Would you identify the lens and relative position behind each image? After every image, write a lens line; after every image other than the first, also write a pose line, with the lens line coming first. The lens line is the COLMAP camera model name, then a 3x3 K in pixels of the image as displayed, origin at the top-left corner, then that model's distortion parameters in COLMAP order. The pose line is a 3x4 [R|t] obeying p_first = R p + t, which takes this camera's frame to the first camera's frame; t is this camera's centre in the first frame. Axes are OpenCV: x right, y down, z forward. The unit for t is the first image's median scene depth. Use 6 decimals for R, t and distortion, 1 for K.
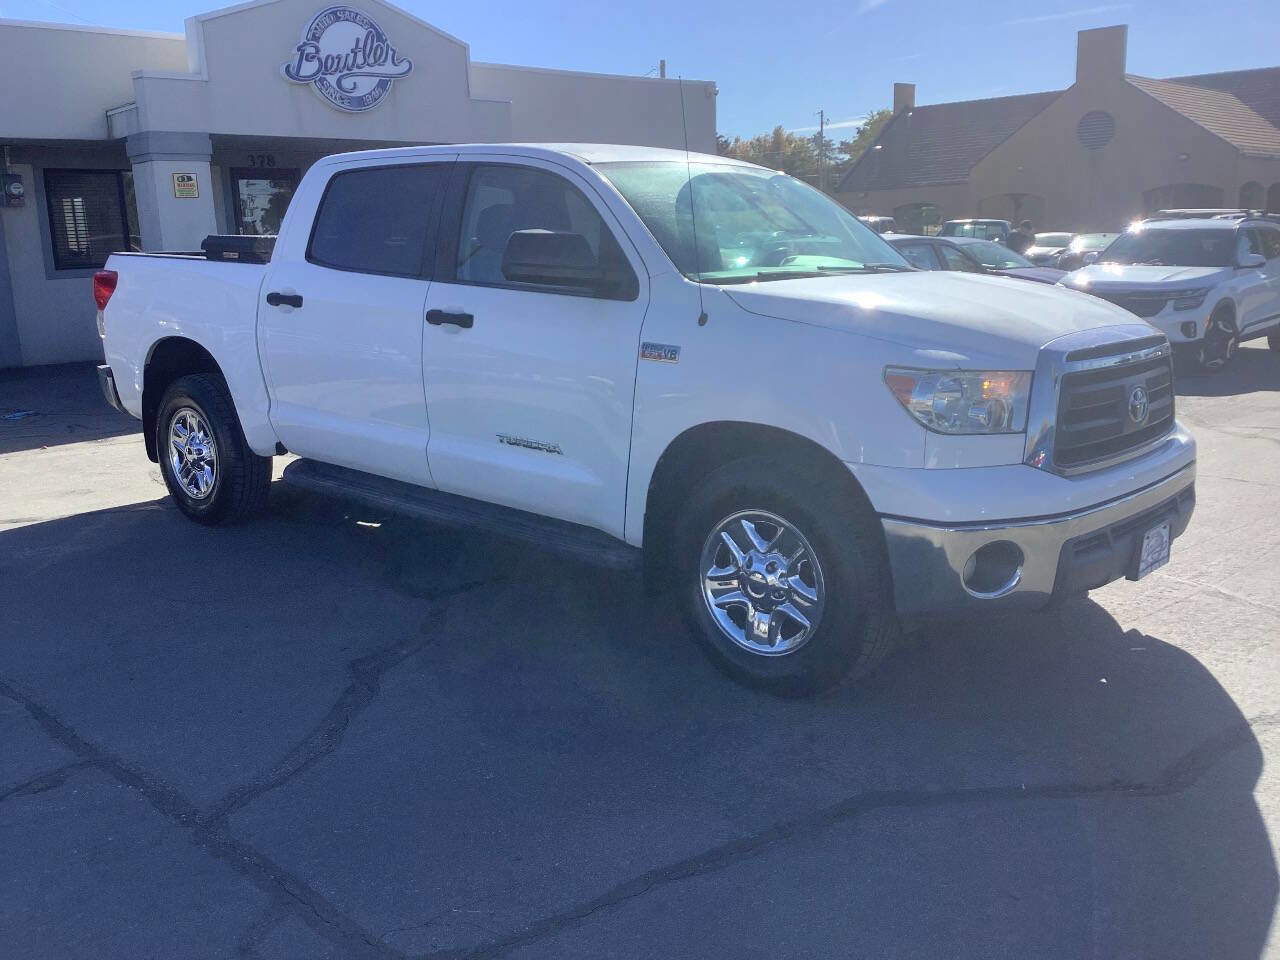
lens RADIAL K [[1159.1, 0, 640.0], [0, 1159.1, 480.0], [0, 0, 1]] dist [0.105138, -0.184329]
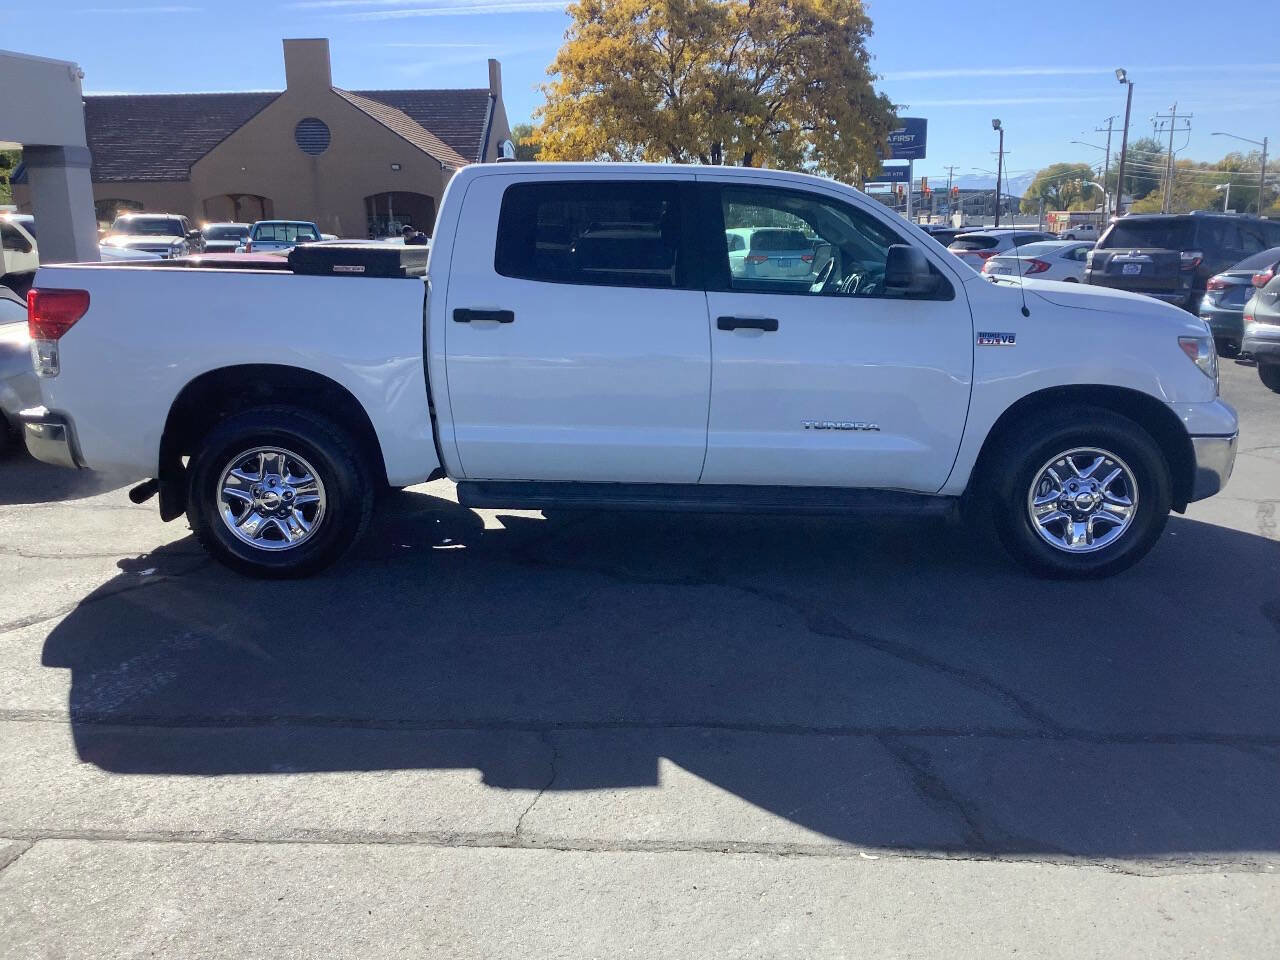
lens RADIAL K [[1159.1, 0, 640.0], [0, 1159.1, 480.0], [0, 0, 1]] dist [0.105138, -0.184329]
pose [[0.753768, -0.129073, 0.644340, -0.924224], [0.128315, 0.990556, 0.048320, -0.054748], [-0.644491, 0.046256, 0.763211, 0.214490]]
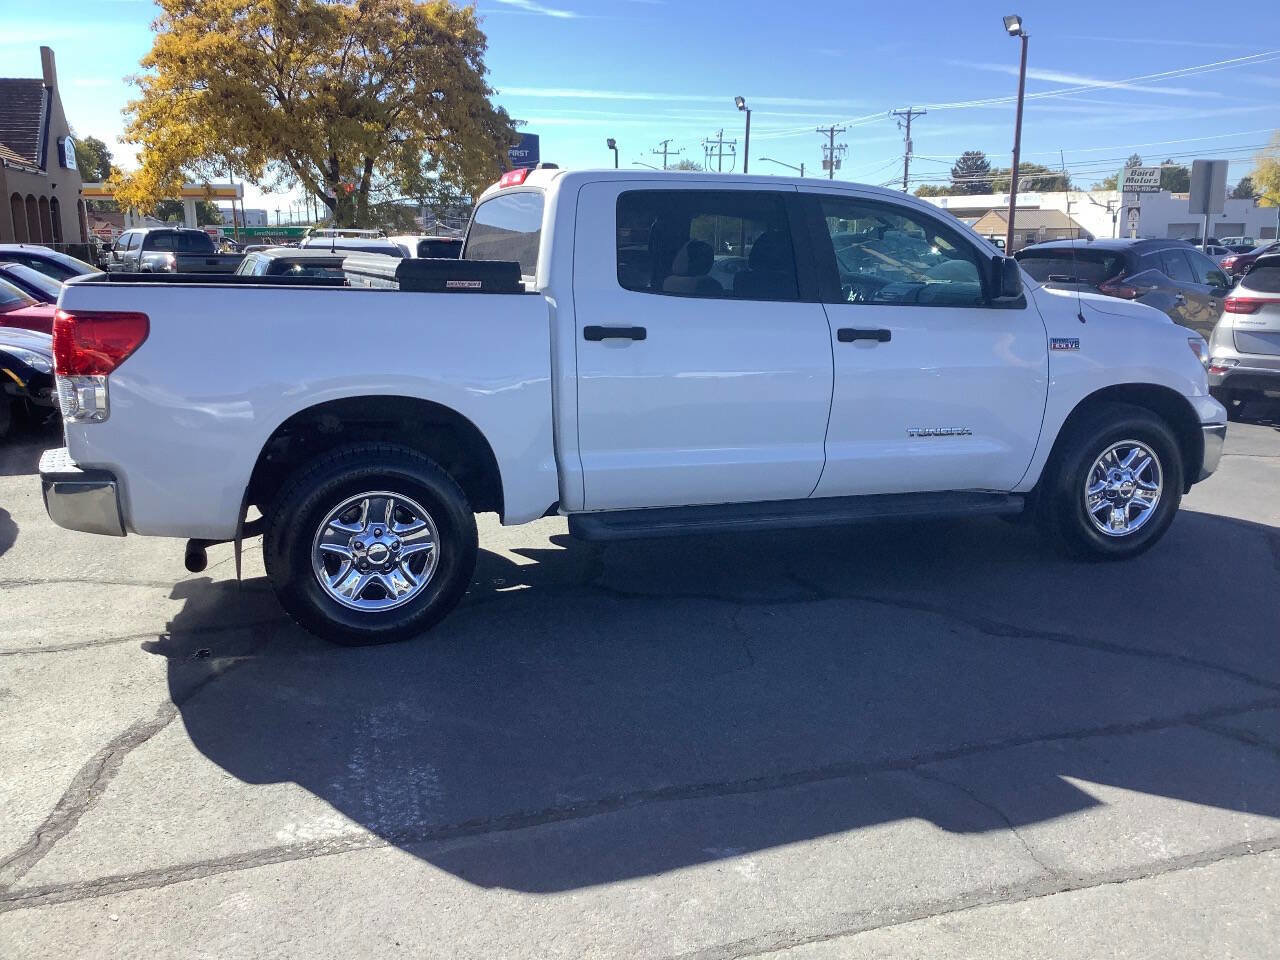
lens RADIAL K [[1153.5, 0, 640.0], [0, 1153.5, 480.0], [0, 0, 1]] dist [0.101078, -0.168821]
pose [[0.464003, -0.166012, 0.870138, -1.184935], [0.171255, 0.980562, 0.095757, -0.138138], [-0.869122, 0.104584, 0.483415, 0.630694]]
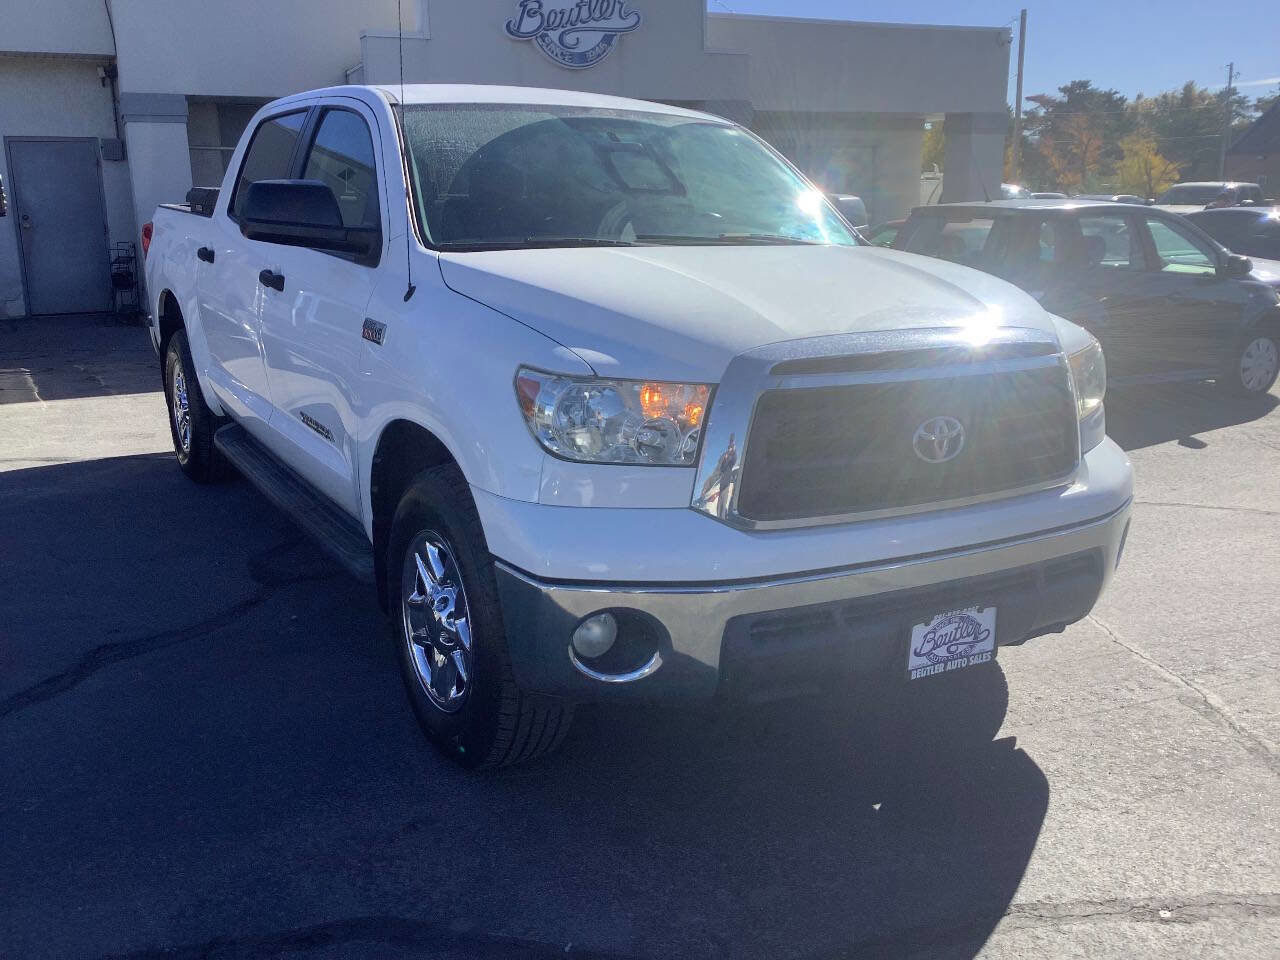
lens RADIAL K [[1159.1, 0, 640.0], [0, 1159.1, 480.0], [0, 0, 1]] dist [0.105138, -0.184329]
pose [[0.950535, 0.089153, -0.297550, 0.369180], [-0.080279, 0.995890, 0.041938, -0.043265], [0.300066, -0.015977, 0.953785, 0.207185]]
